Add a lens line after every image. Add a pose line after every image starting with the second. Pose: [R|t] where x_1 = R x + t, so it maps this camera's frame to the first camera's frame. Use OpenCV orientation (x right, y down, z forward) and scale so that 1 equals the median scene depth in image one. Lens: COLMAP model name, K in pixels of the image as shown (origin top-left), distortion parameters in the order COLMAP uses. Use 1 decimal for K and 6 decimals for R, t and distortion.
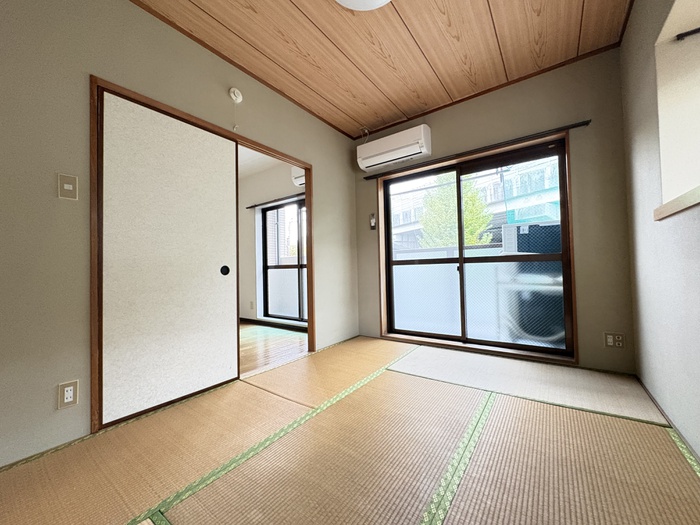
lens RADIAL K [[278.7, 0, 350.0], [0, 278.7, 262.5], [0, 0, 1]] dist [-0.000671, -0.000279]
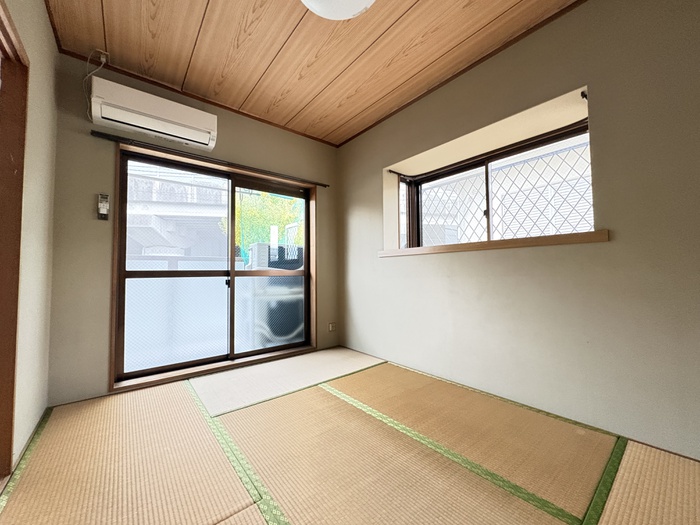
lens RADIAL K [[278.7, 0, 350.0], [0, 278.7, 262.5], [0, 0, 1]] dist [-0.000671, -0.000279]
pose [[0.258171, 0.059699, 0.964253, -0.425644], [-0.017939, 0.998213, -0.056998, 0.001818], [-0.965933, -0.002583, 0.258781, 0.362425]]
